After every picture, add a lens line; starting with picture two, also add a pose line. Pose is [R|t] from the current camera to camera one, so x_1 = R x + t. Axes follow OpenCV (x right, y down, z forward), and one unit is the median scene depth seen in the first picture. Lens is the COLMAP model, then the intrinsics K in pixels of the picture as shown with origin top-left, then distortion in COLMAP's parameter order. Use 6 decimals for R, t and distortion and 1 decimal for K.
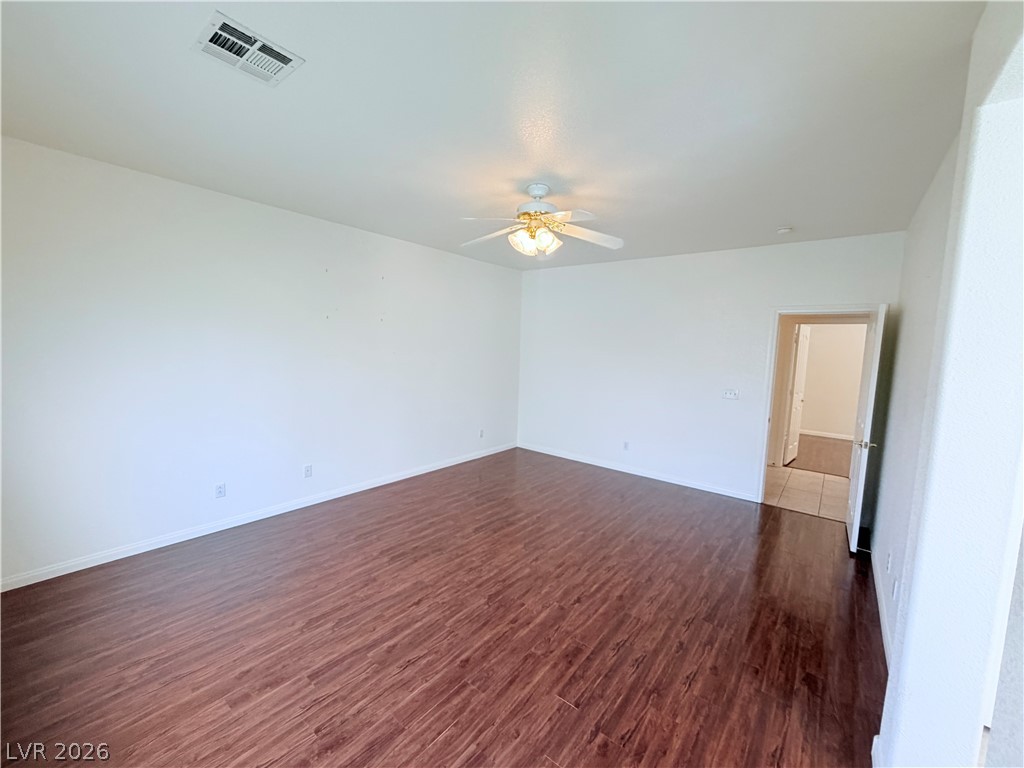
lens RADIAL K [[408.7, 0, 510.1], [0, 408.7, 384.3], [0, 0, 1]] dist [0.000148, 0.000217]
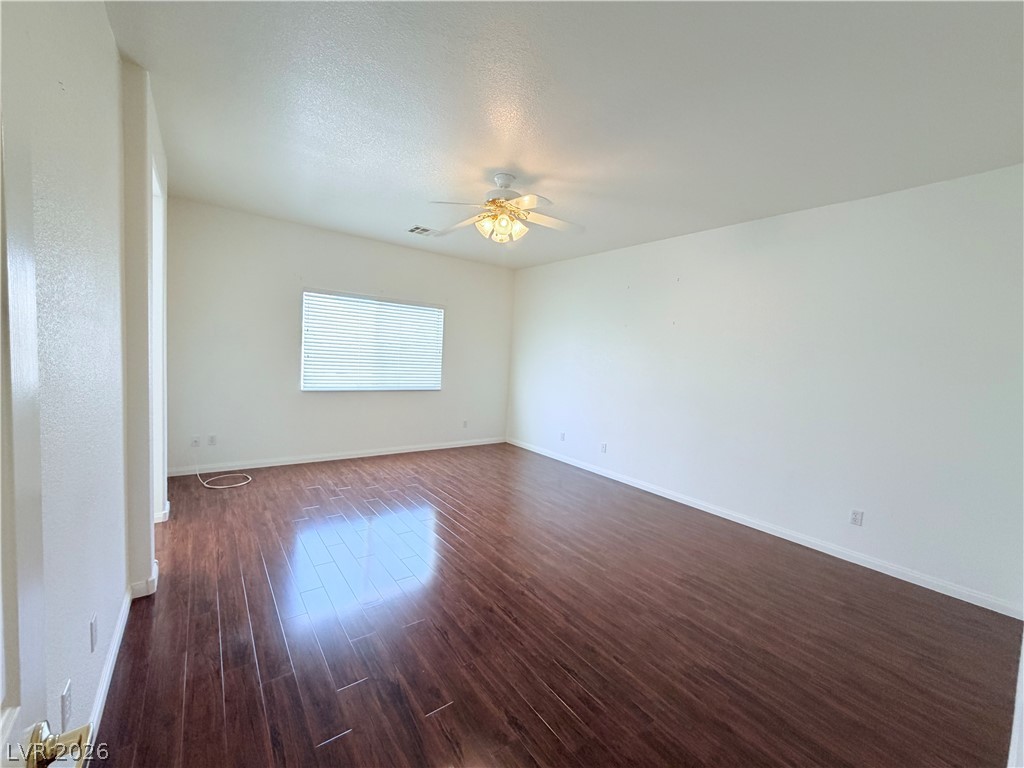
lens RADIAL K [[408.7, 0, 510.1], [0, 408.7, 384.3], [0, 0, 1]] dist [0.000148, 0.000217]
pose [[-0.242712, 0.024299, -0.969794, 1.119049], [-0.159350, 0.985109, 0.064564, -0.024253], [0.956921, 0.170207, -0.235226, 1.371312]]
